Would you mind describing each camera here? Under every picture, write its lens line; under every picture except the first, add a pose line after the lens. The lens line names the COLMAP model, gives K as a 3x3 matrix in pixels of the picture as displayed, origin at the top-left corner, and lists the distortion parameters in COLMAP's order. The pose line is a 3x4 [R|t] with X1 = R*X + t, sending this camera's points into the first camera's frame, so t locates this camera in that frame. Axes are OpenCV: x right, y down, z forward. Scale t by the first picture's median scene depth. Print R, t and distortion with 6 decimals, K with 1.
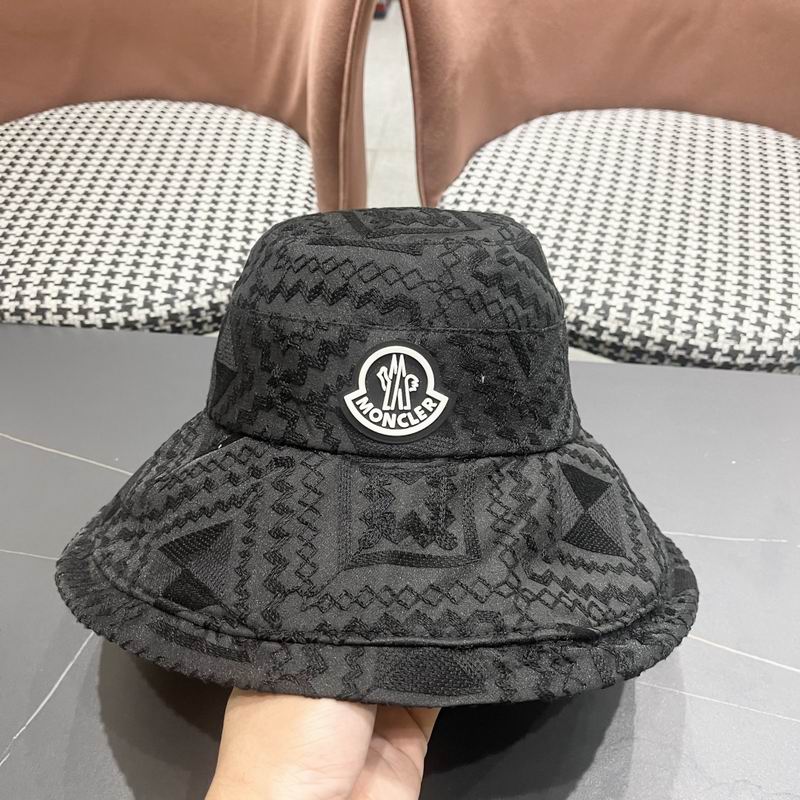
lens RADIAL K [[840.5, 0, 402.0], [0, 840.5, 412.7], [0, 0, 1]] dist [0.012934, 0.008908]
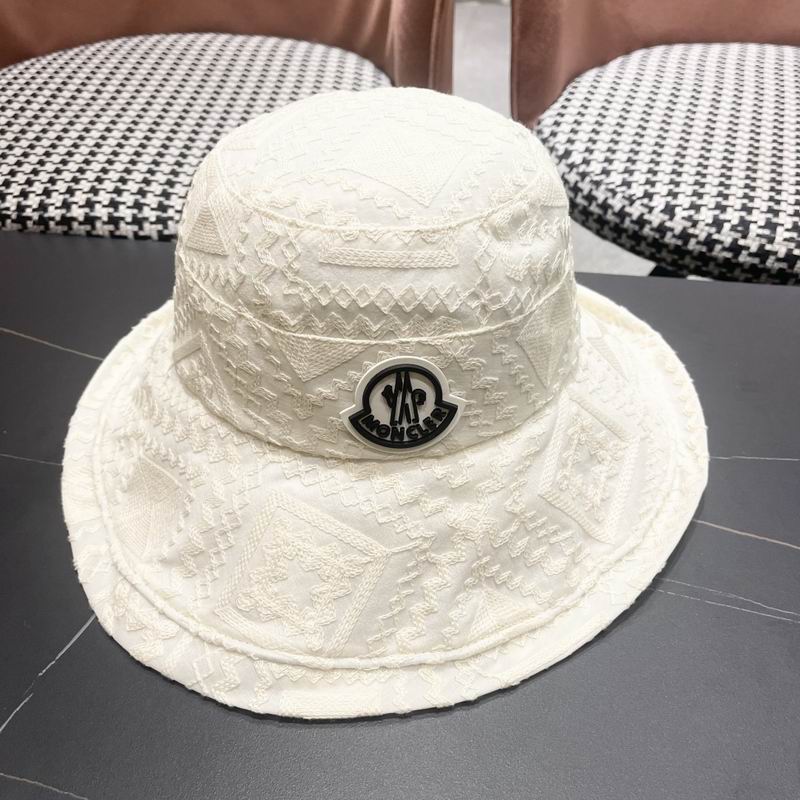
lens RADIAL K [[840.5, 0, 402.0], [0, 840.5, 412.7], [0, 0, 1]] dist [0.012934, 0.008908]
pose [[0.998906, 0.021782, -0.041379, -0.061203], [-0.023448, 0.998915, -0.040225, 0.104165], [0.040457, 0.041151, 0.998334, 0.140489]]
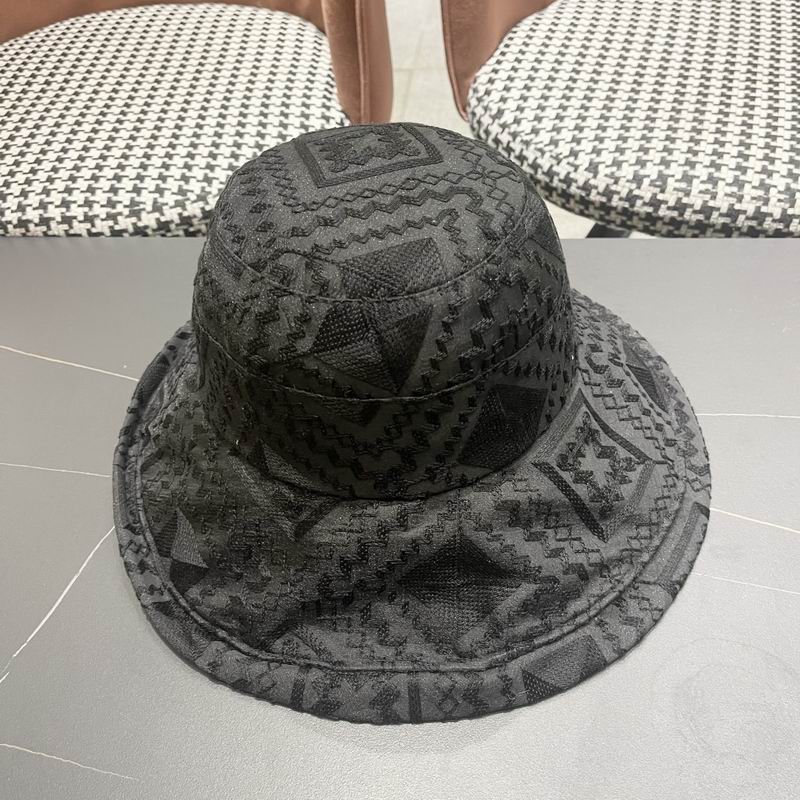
lens RADIAL K [[840.5, 0, 402.0], [0, 840.5, 412.7], [0, 0, 1]] dist [0.012934, 0.008908]
pose [[0.996499, -0.044806, -0.070580, 0.020371], [0.048637, 0.997381, 0.053533, 0.058016], [0.067996, -0.056778, 0.996069, 0.083872]]
